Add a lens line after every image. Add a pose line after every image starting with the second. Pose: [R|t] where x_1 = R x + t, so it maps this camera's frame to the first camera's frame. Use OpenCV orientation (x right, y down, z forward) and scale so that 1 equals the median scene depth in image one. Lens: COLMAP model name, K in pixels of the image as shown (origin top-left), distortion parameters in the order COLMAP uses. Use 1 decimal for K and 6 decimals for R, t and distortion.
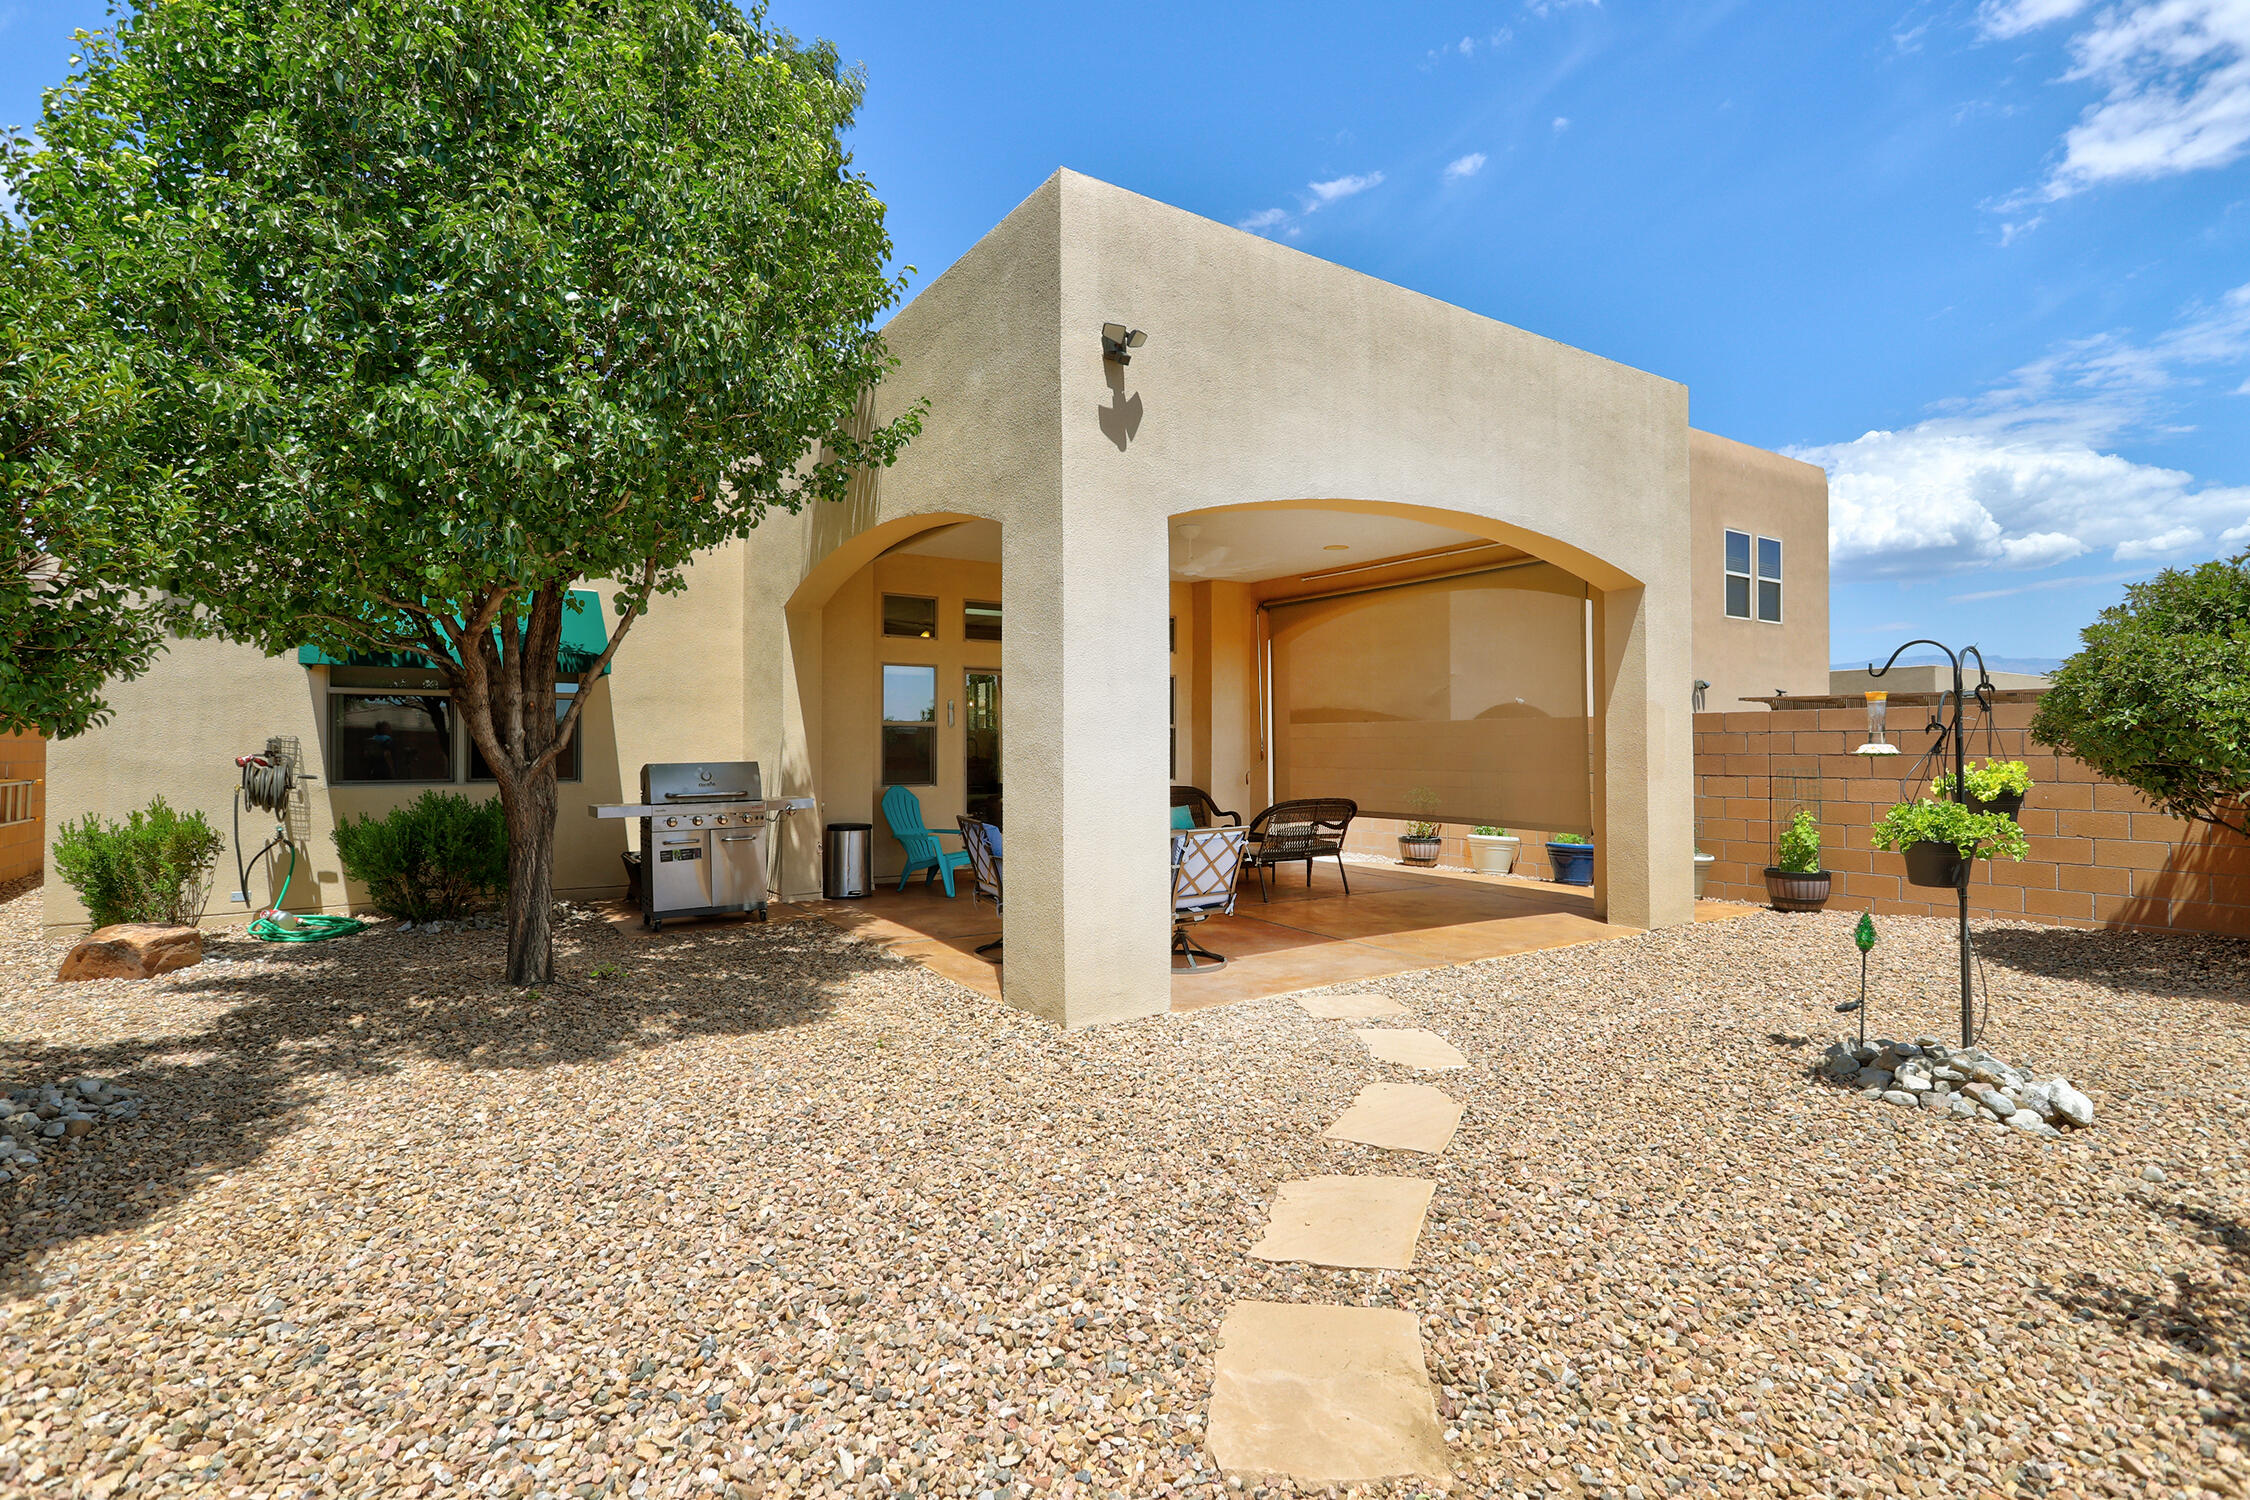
lens RADIAL K [[1066.3, 0, 1119.3], [0, 1066.3, 741.2], [0, 0, 1]] dist [-0.000284, -0.000436]
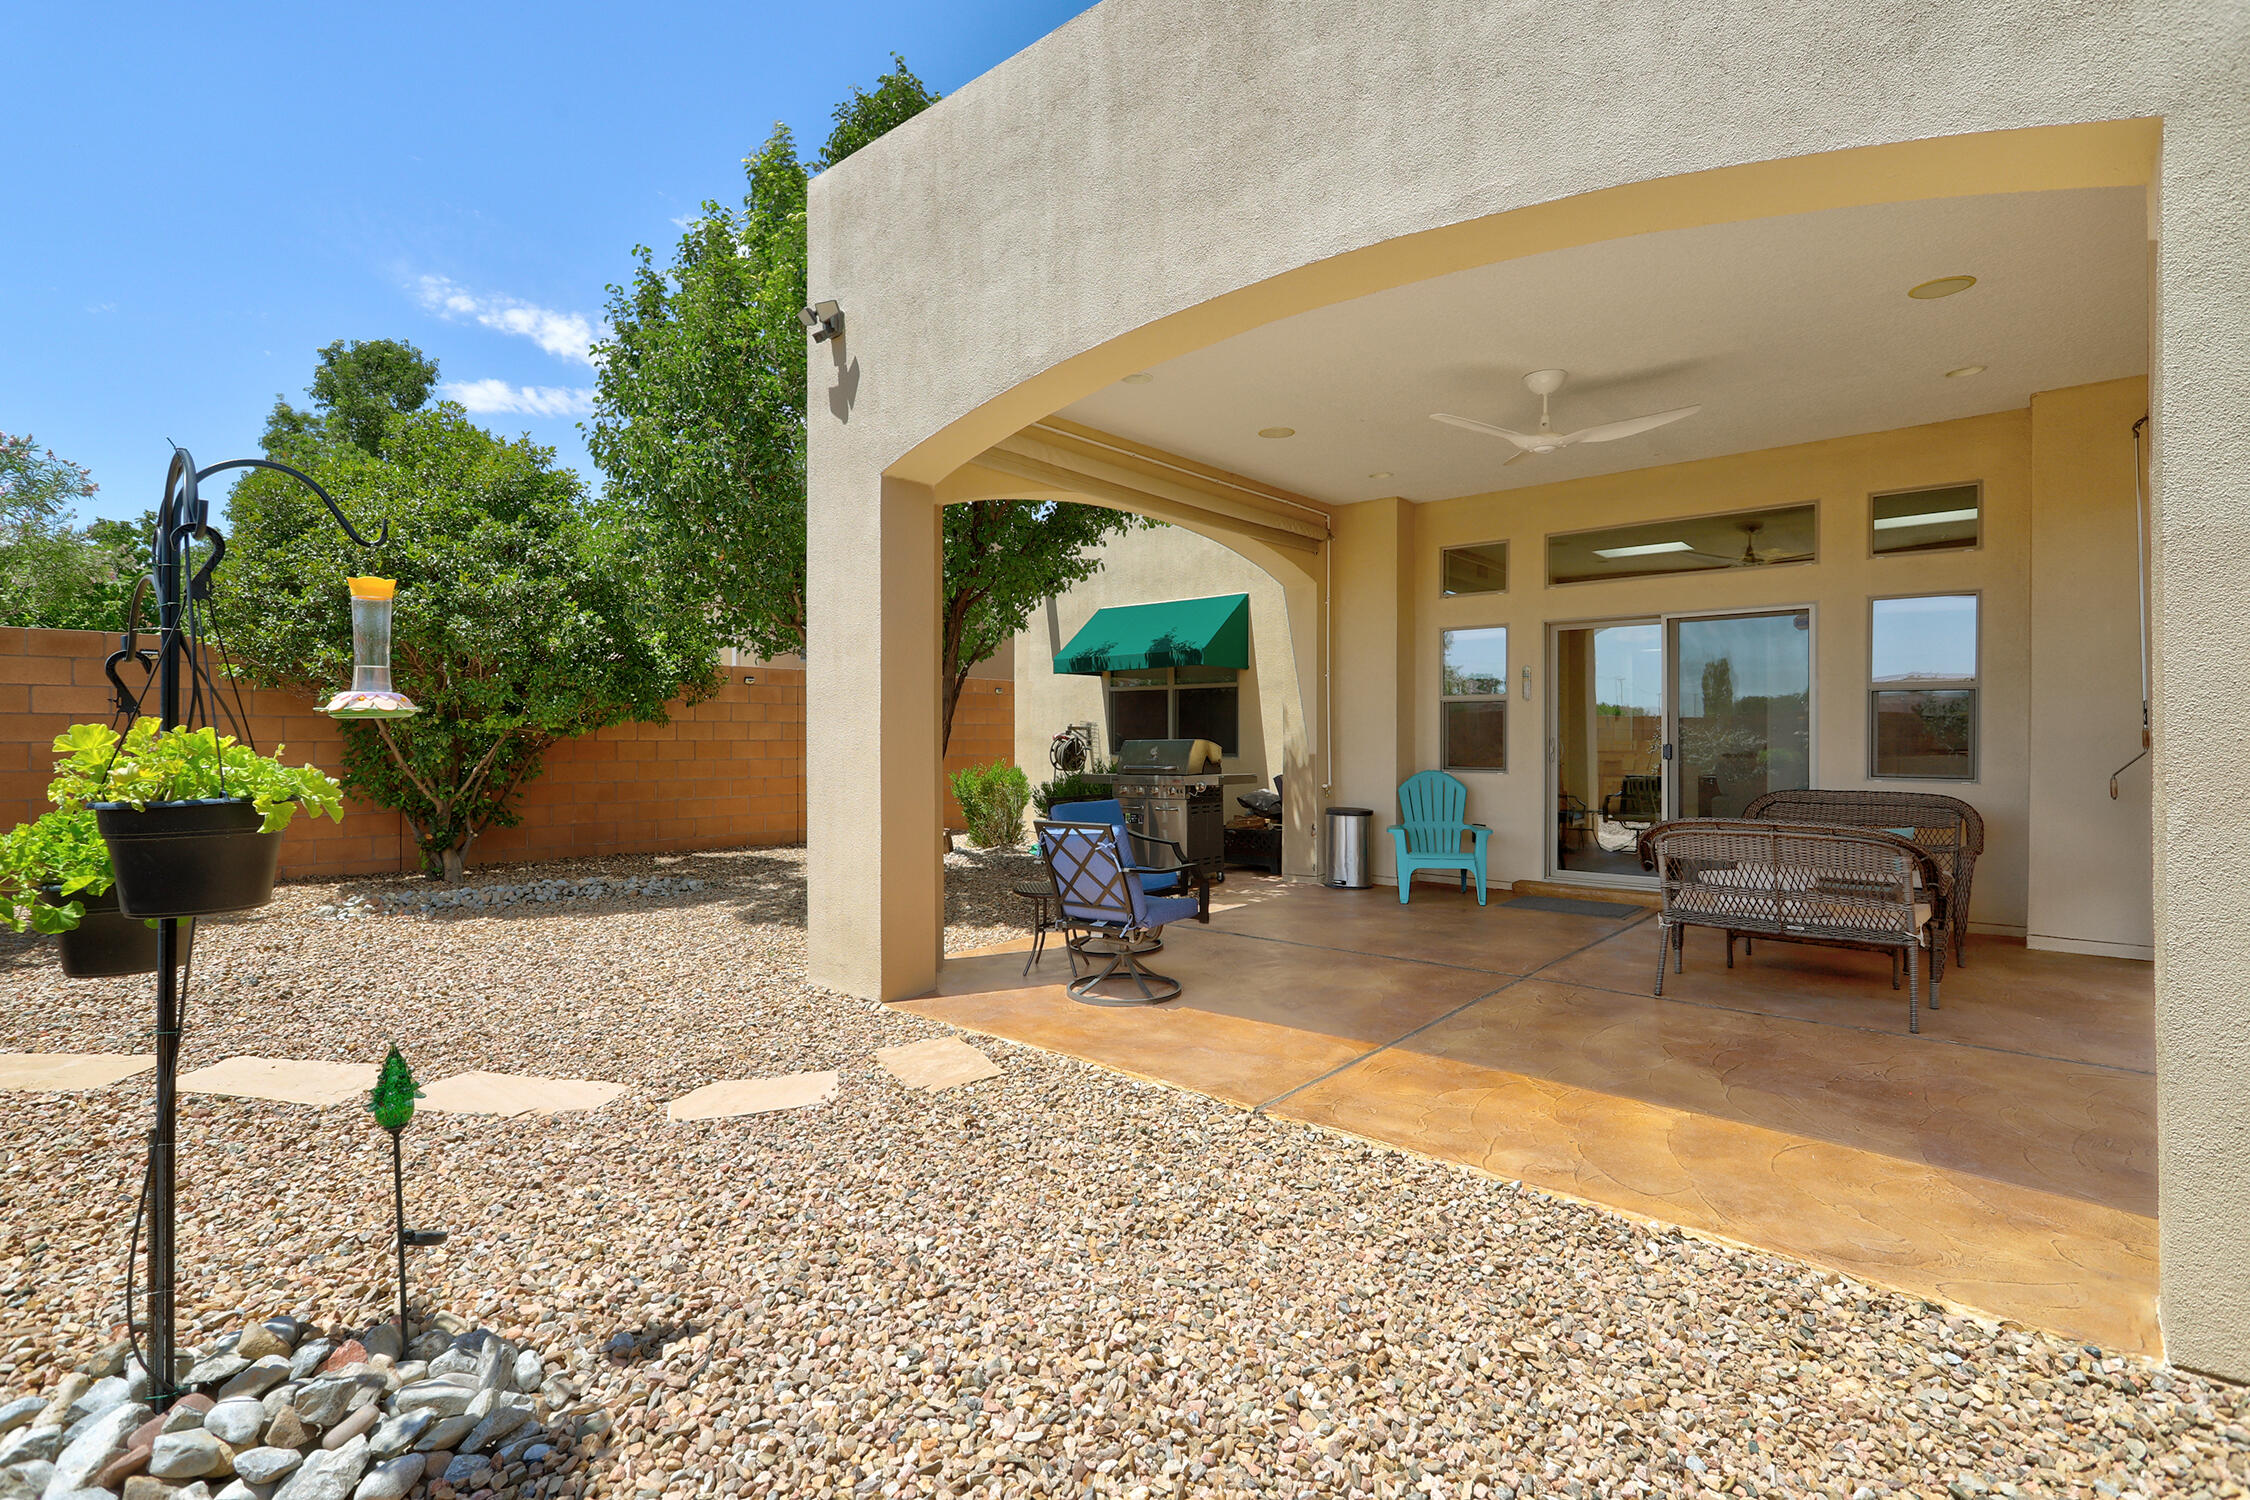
lens RADIAL K [[1066.3, 0, 1119.3], [0, 1066.3, 741.2], [0, 0, 1]] dist [-0.000284, -0.000436]
pose [[0.259437, 0.004305, -0.965751, 0.662112], [0.006384, 0.999961, 0.006173, 0.012642], [0.965739, -0.007767, 0.259399, 0.633875]]
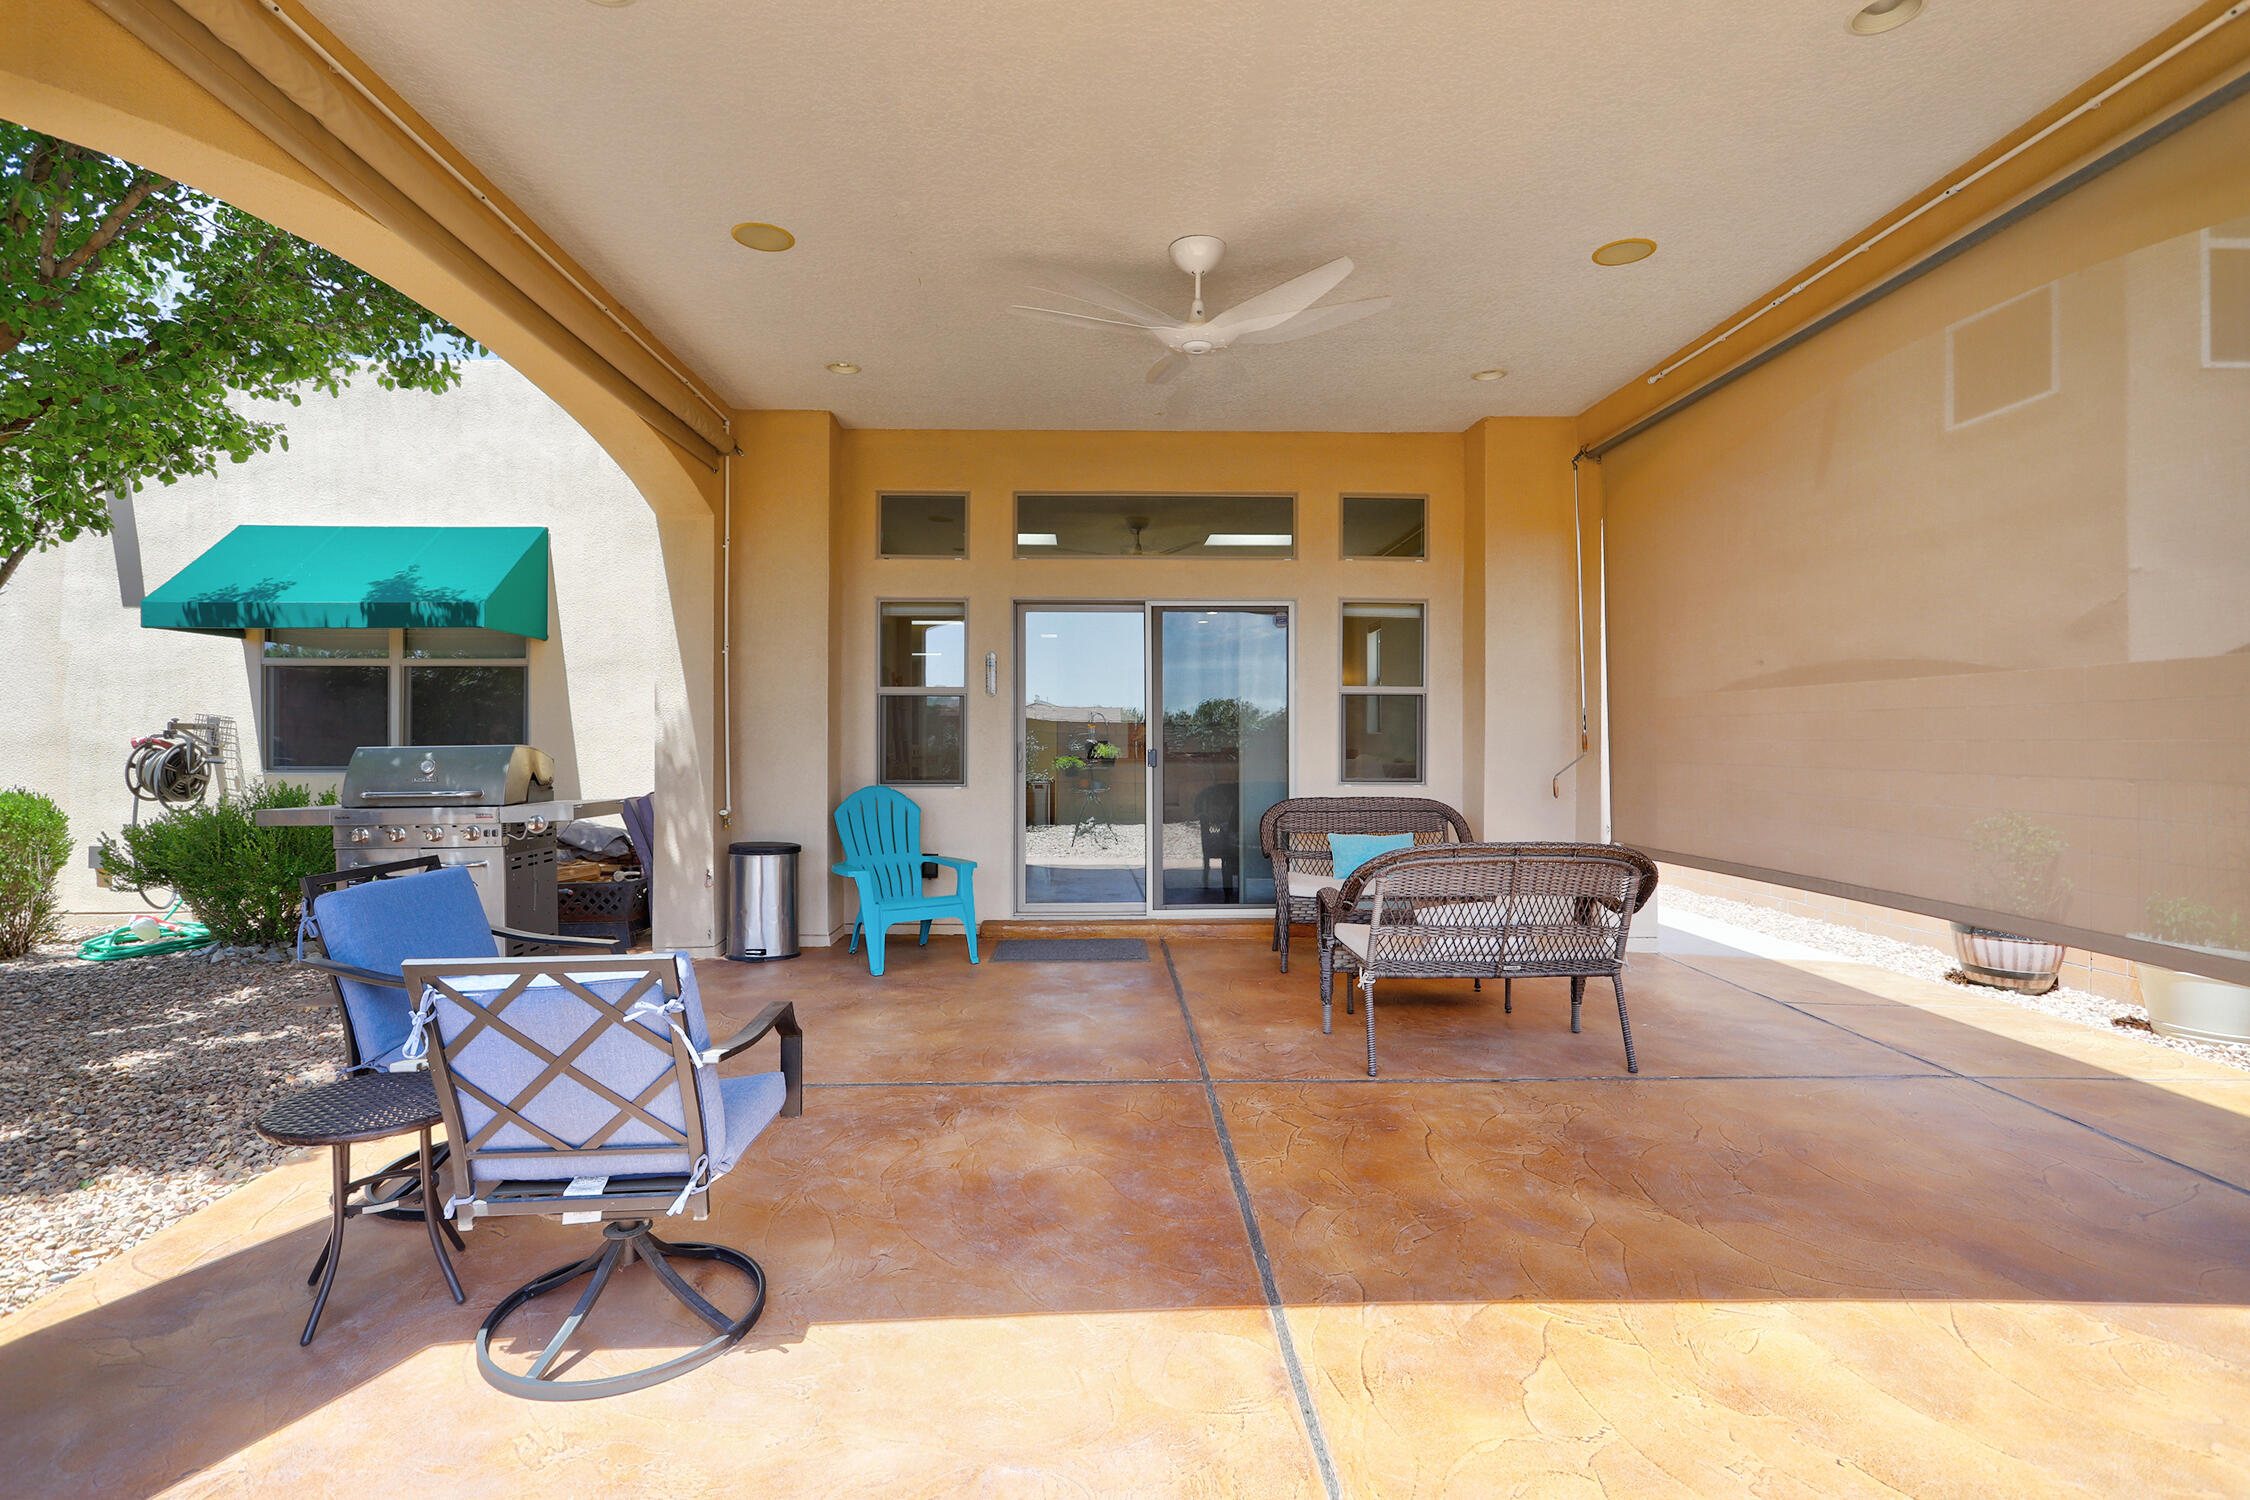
lens RADIAL K [[1066.3, 0, 1119.3], [0, 1066.3, 741.2], [0, 0, 1]] dist [-0.000284, -0.000436]
pose [[0.848827, -0.000356, -0.528670, 0.305695], [0.003225, 0.999985, 0.004503, 0.013823], [0.528661, -0.005527, 0.848815, 0.631966]]
